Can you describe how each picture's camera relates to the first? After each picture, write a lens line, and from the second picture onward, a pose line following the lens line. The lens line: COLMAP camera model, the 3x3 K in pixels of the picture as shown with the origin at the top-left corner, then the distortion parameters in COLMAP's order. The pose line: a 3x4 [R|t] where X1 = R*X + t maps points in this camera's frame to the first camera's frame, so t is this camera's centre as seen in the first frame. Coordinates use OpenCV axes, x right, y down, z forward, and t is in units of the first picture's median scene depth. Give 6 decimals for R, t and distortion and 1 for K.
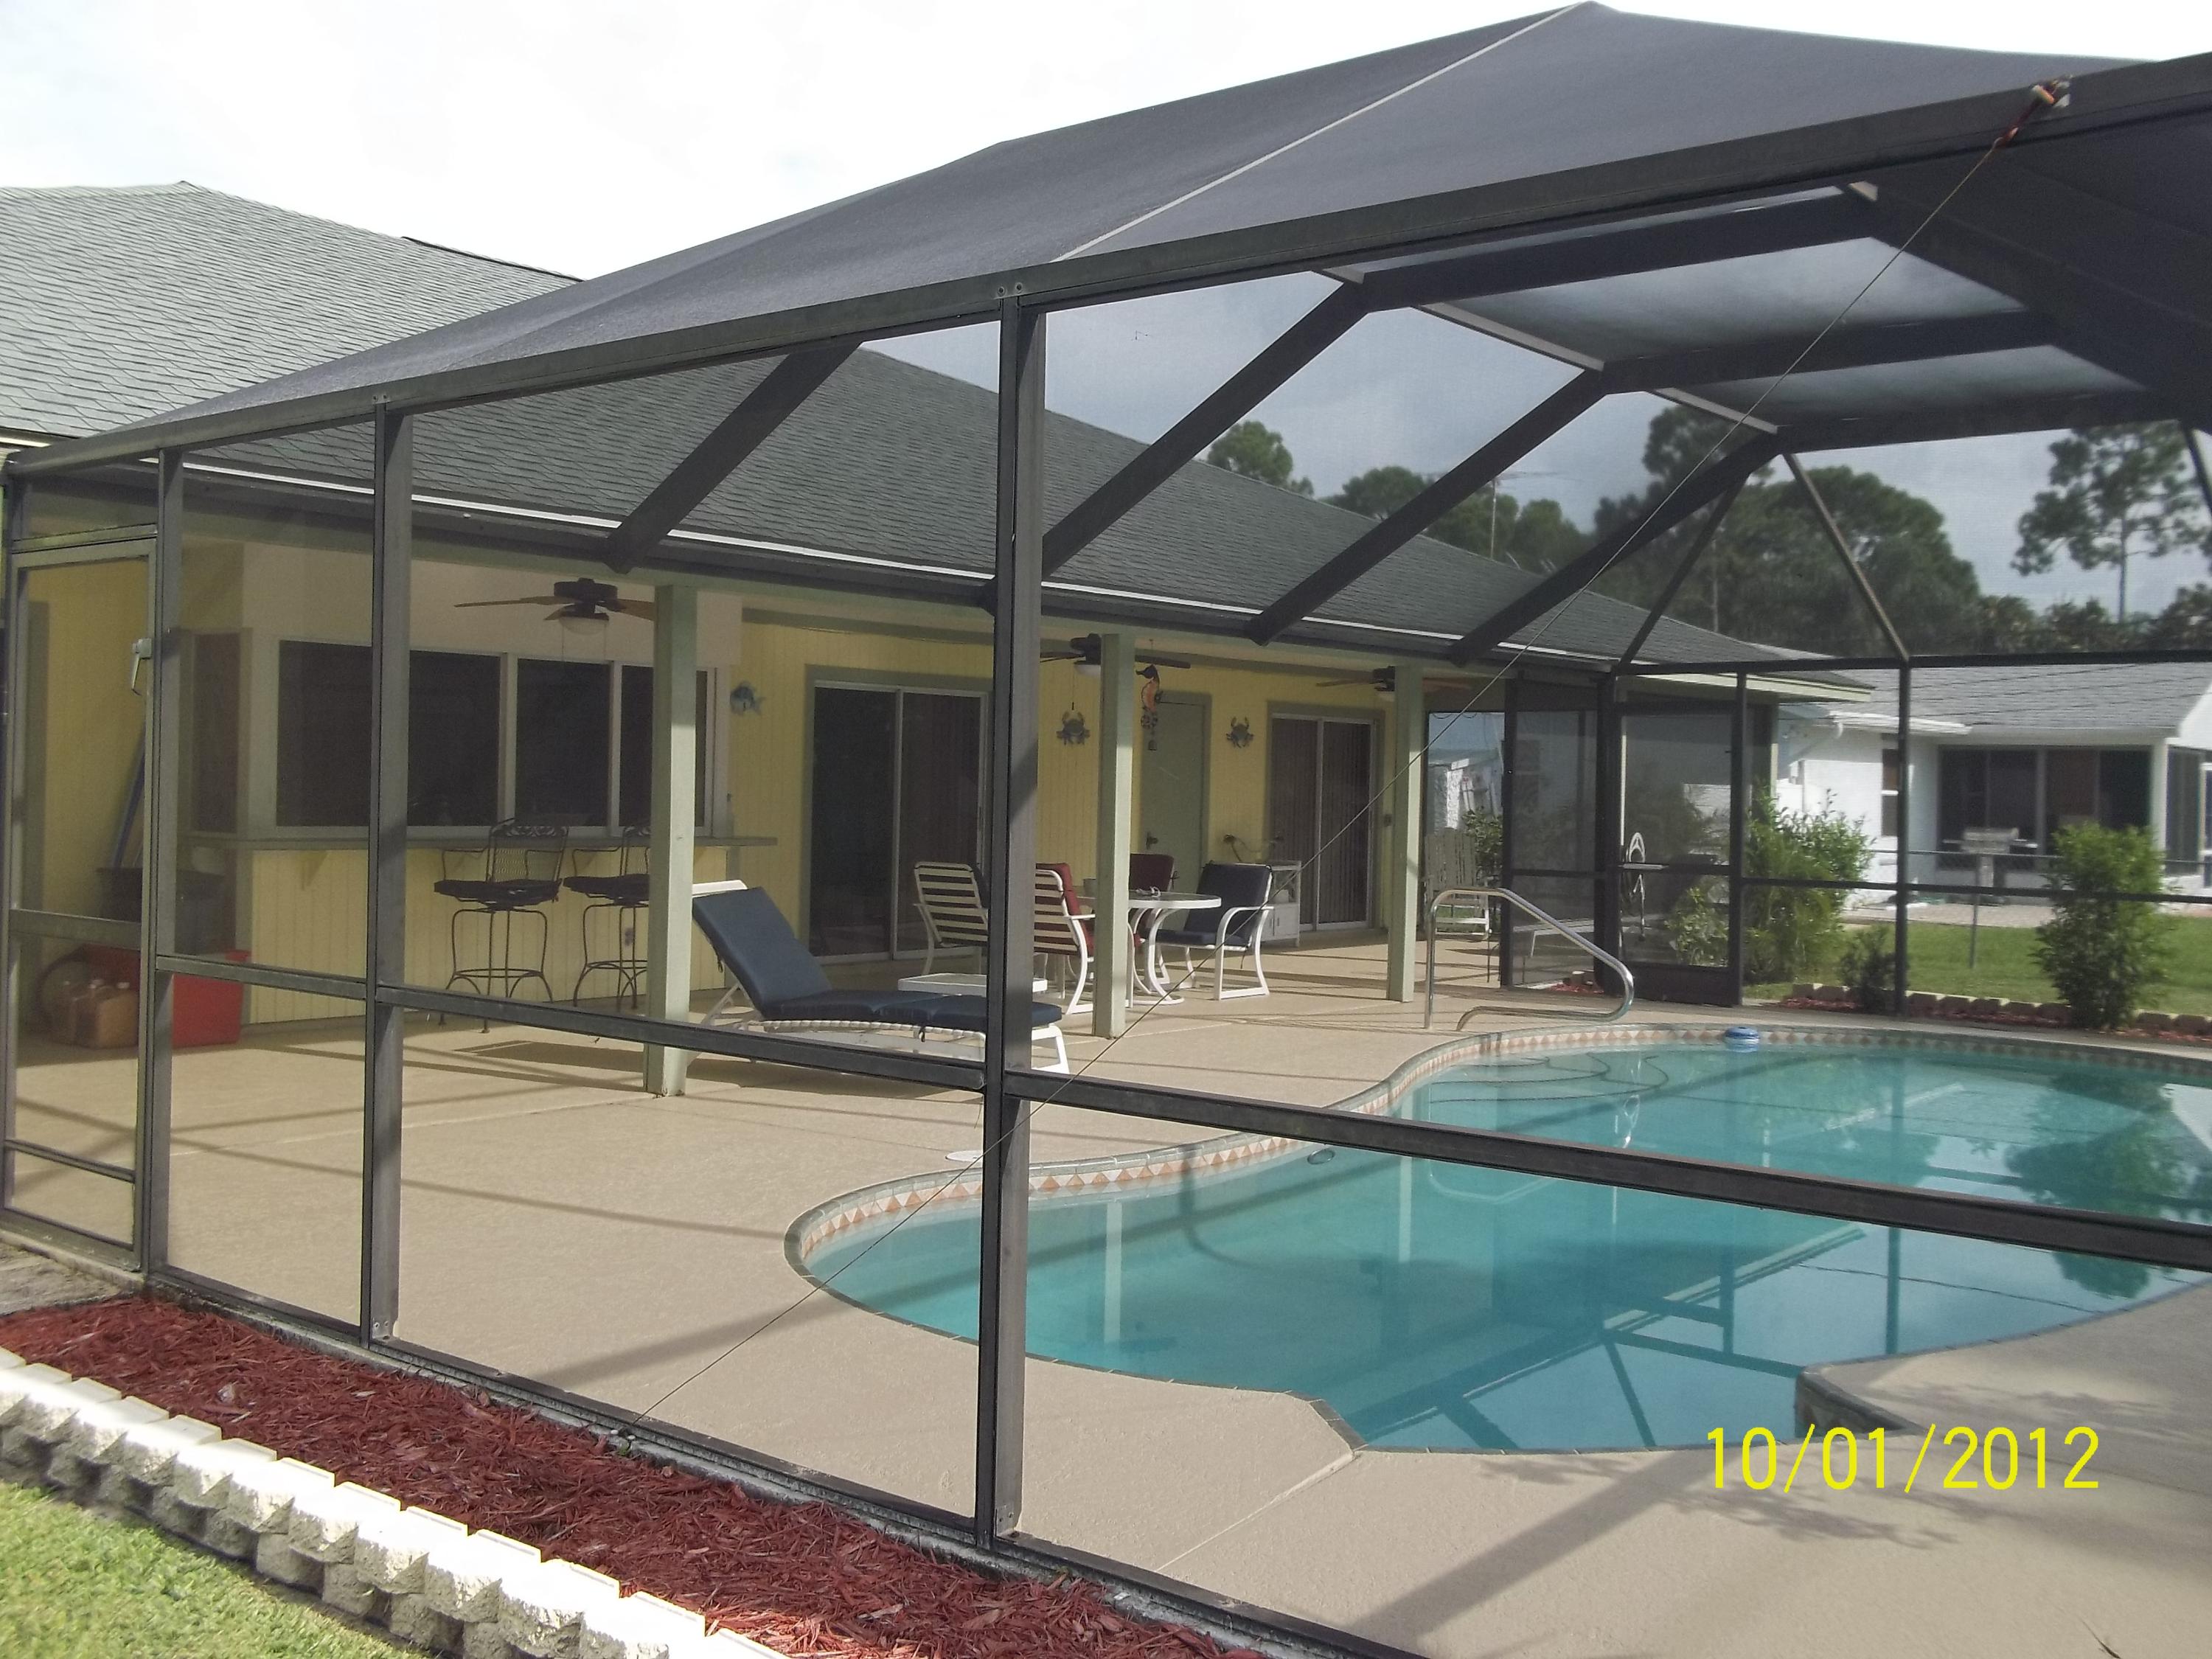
lens RADIAL K [[2127.8, 0, 1106.0], [0, 2127.8, 829.5], [0, 0, 1]] dist [-0.000027, -0.000347]
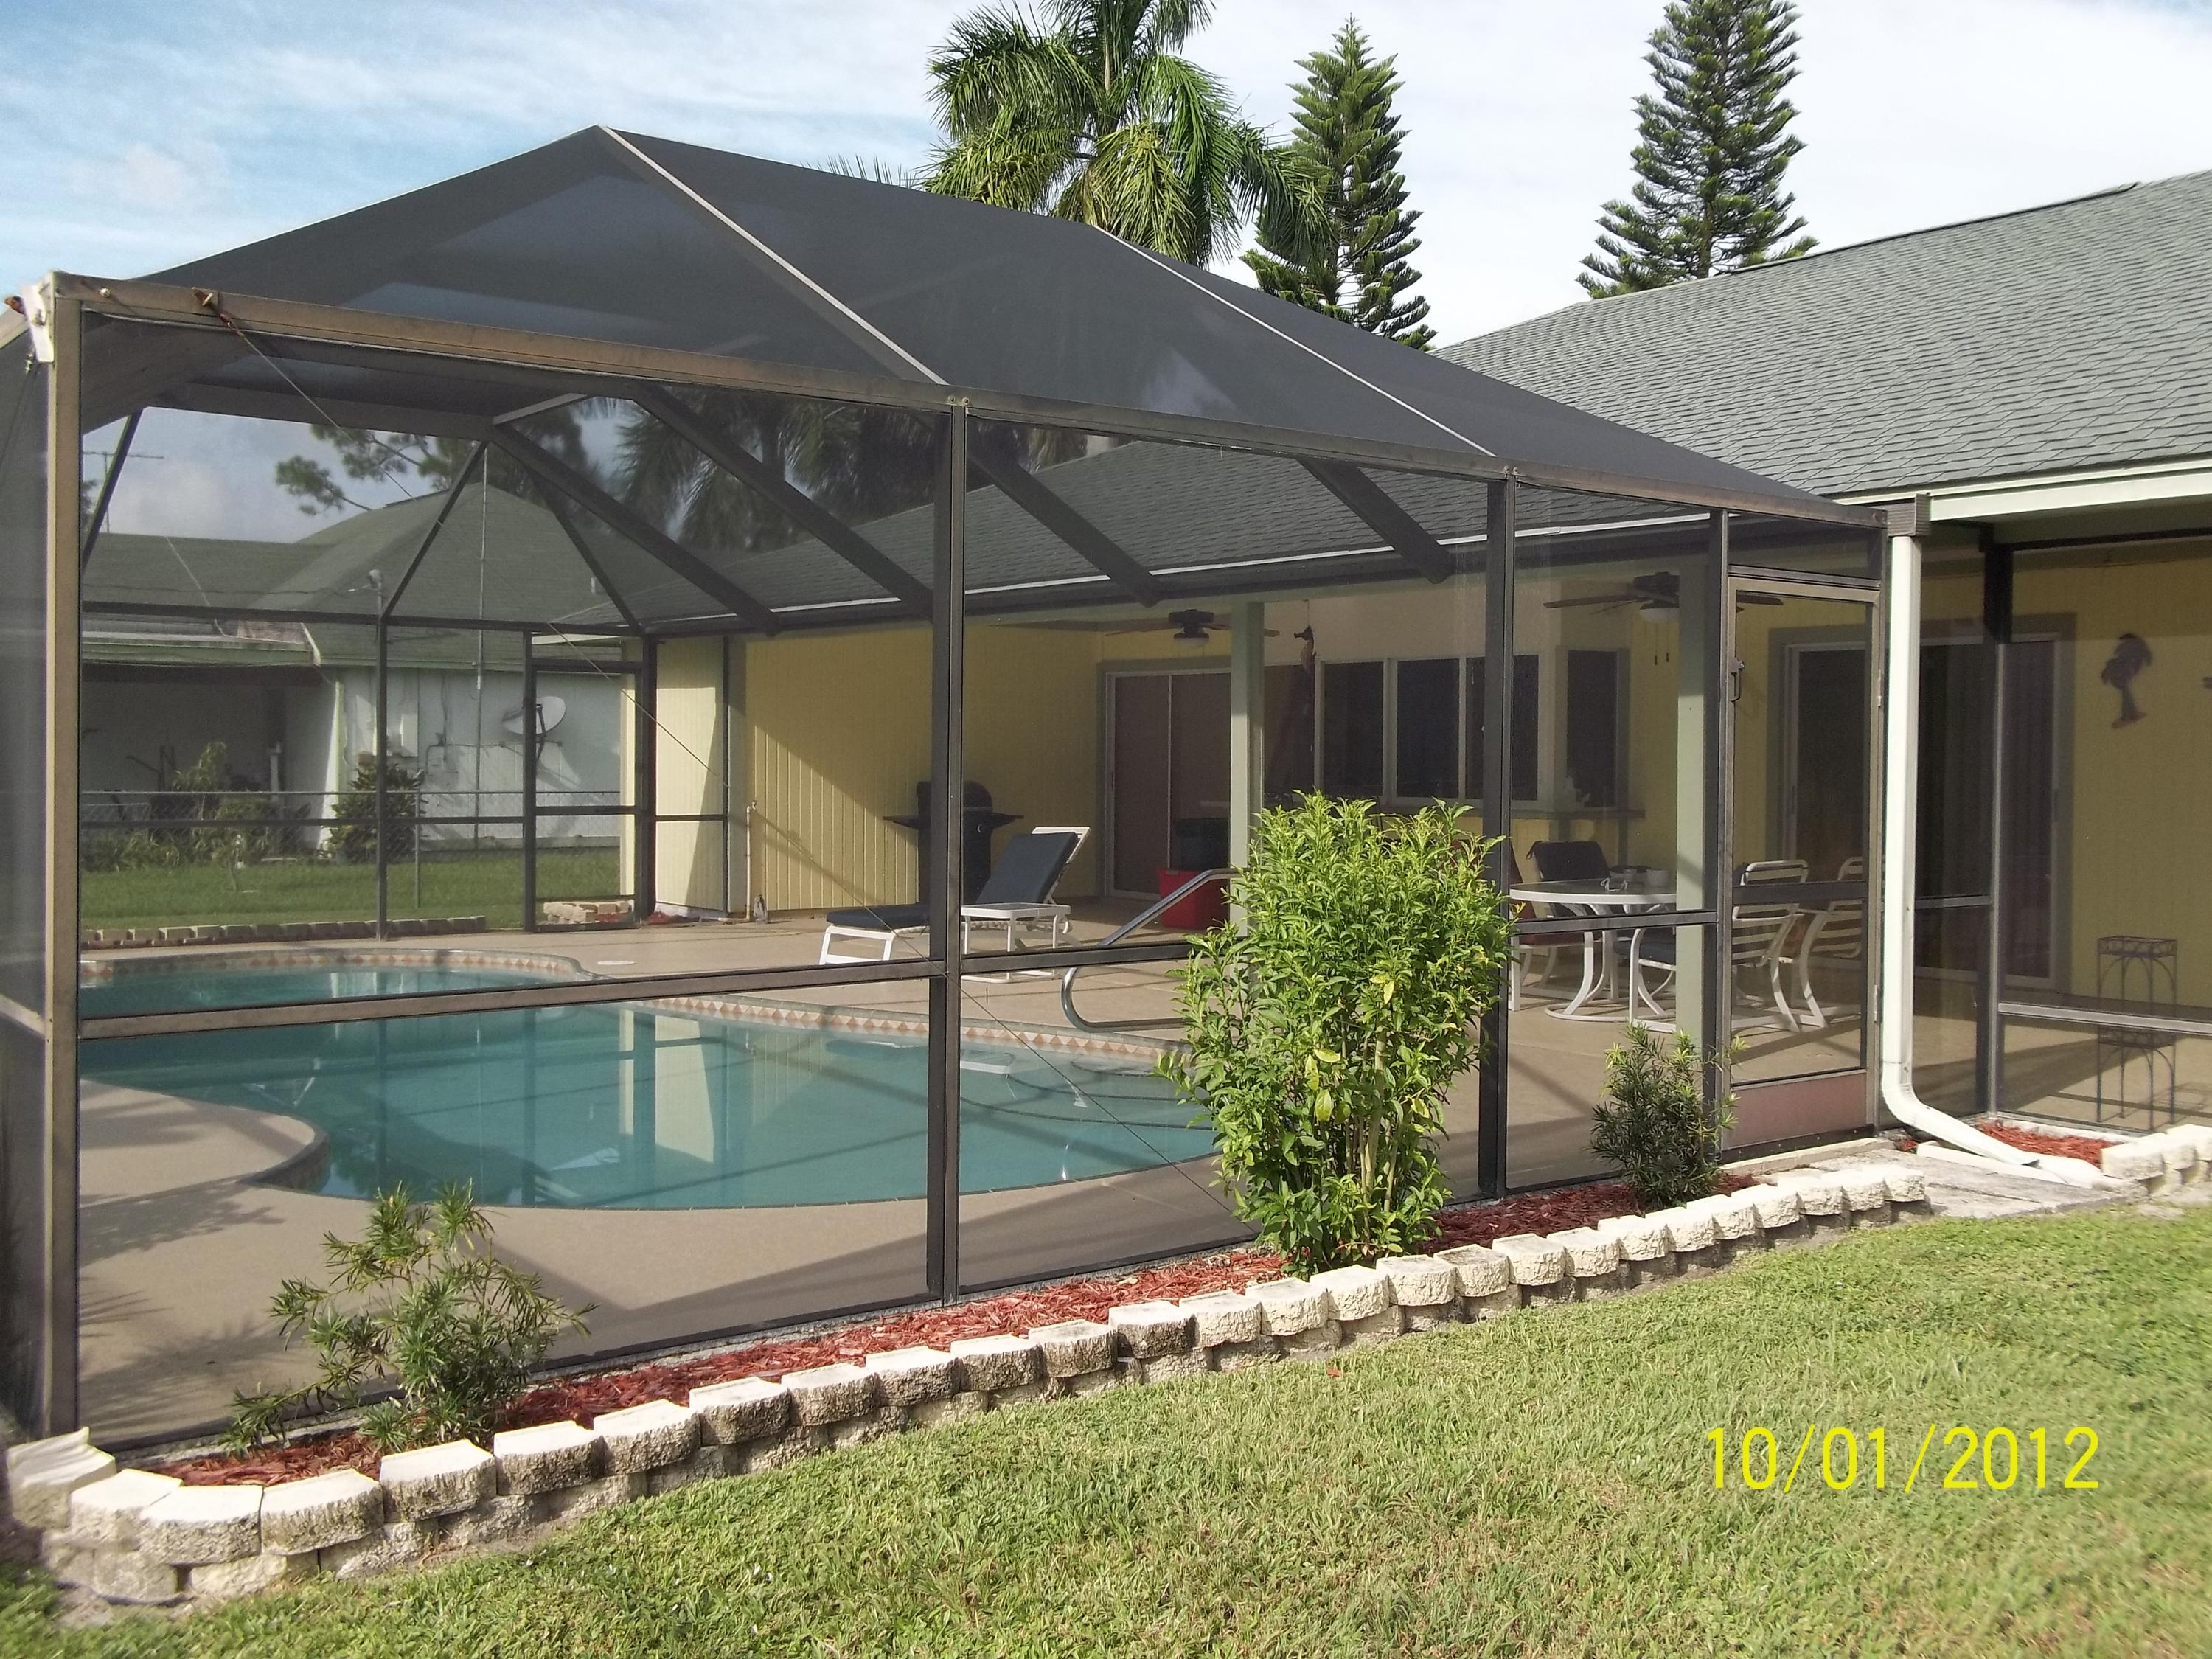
lens RADIAL K [[2127.8, 0, 1106.0], [0, 2127.8, 829.5], [0, 0, 1]] dist [-0.000027, -0.000347]
pose [[-0.219135, -0.002653, -0.975691, 1.065368], [-0.022579, 0.999742, 0.002353, 0.025217], [0.975433, 0.022546, -0.219138, 1.147327]]
